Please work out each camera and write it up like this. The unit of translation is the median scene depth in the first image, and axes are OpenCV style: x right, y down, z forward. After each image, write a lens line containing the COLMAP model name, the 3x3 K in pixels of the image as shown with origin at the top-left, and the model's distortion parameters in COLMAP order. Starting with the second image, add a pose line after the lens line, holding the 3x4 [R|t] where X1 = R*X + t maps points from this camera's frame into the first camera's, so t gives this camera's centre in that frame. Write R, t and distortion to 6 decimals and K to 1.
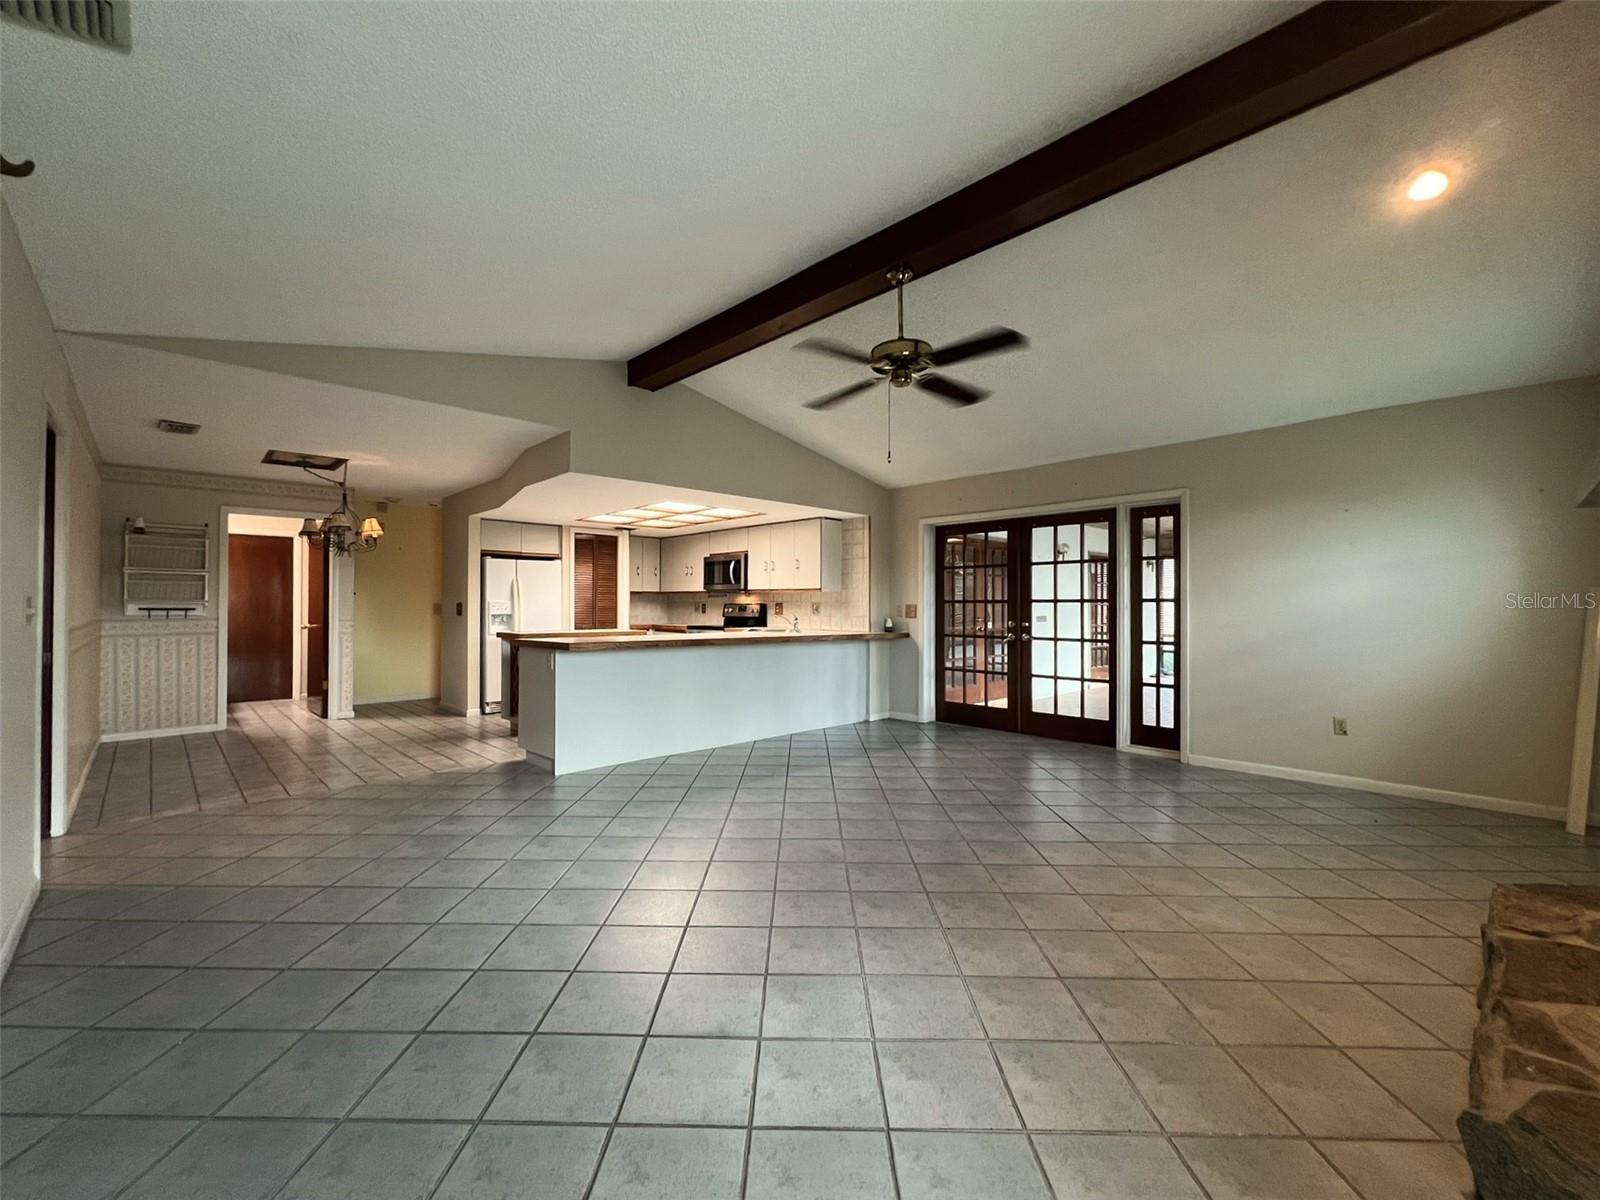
lens RADIAL K [[663.1, 0, 792.0], [0, 663.1, 601.2], [0, 0, 1]] dist [-0.001288, 0.000125]
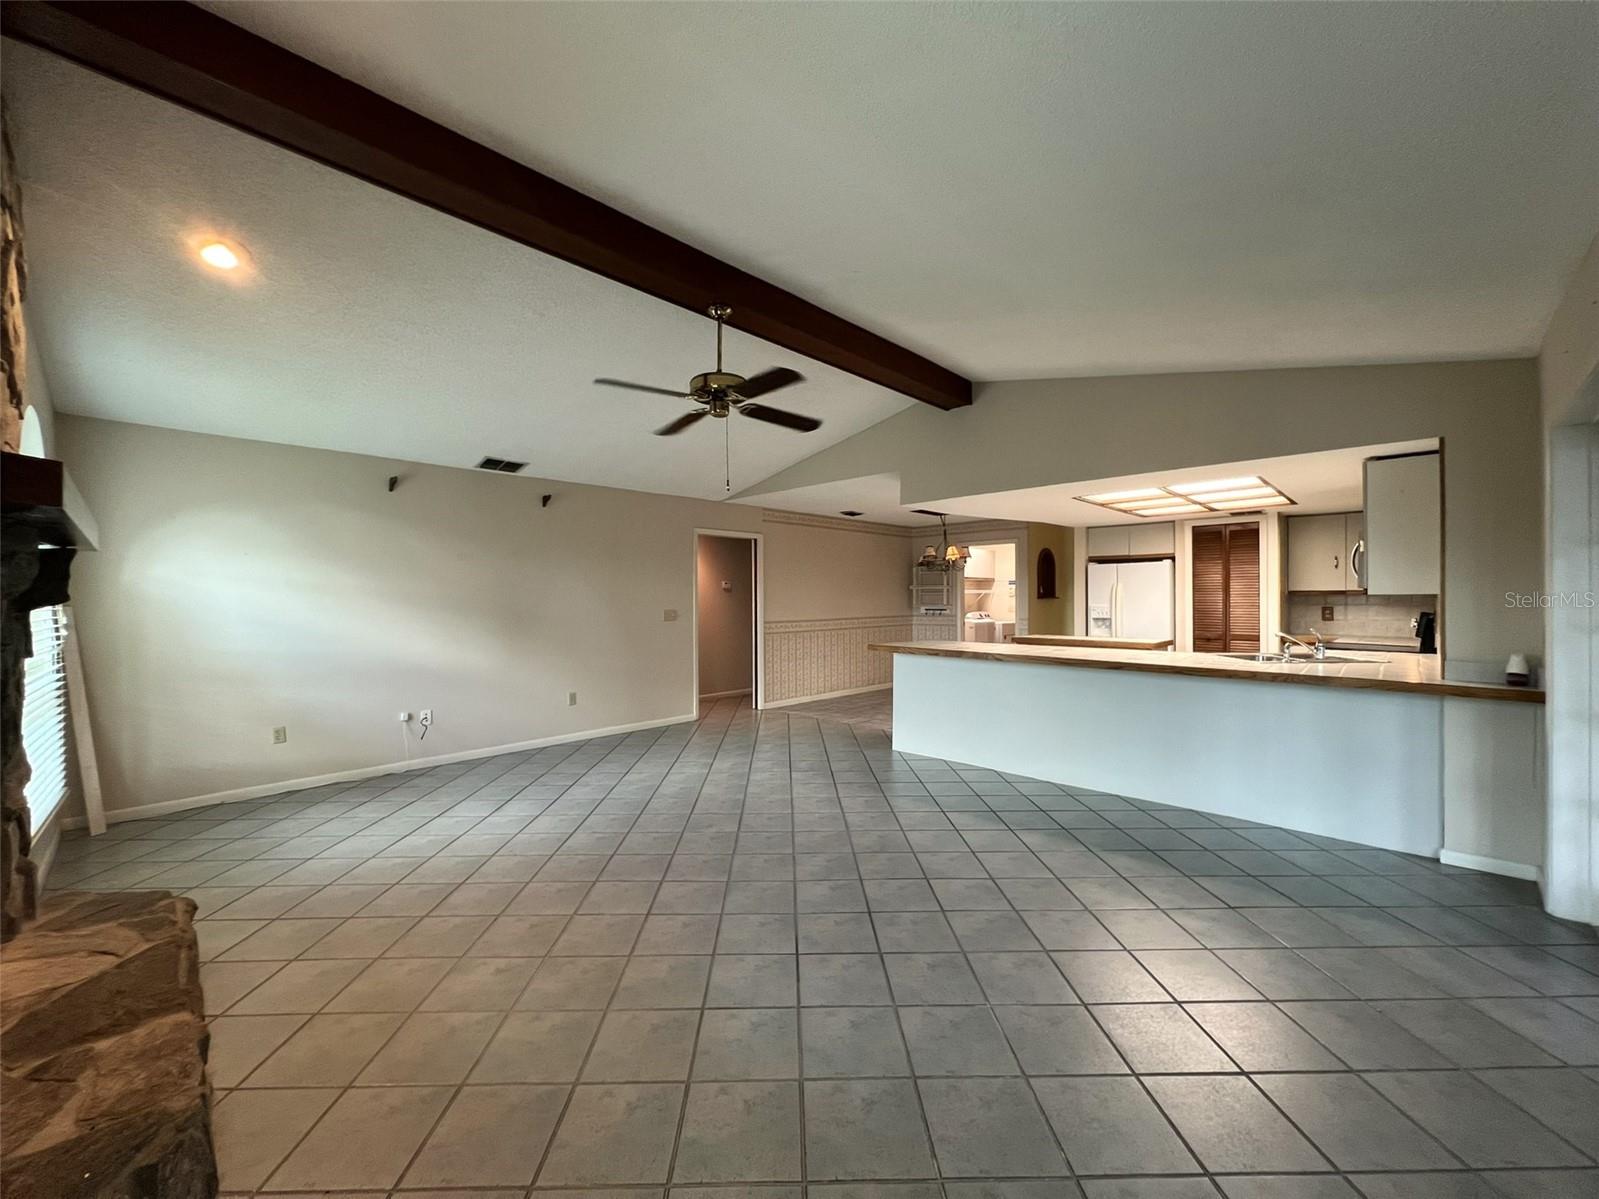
lens RADIAL K [[662.6, 0, 809.9], [0, 662.6, 601.1], [0, 0, 1]] dist [-0.001288, 0.000125]
pose [[0.044948, 0.003100, -0.998985, 0.576313], [0.009052, 0.999953, 0.003510, -0.015426], [0.998948, -0.009200, 0.044918, 0.520264]]
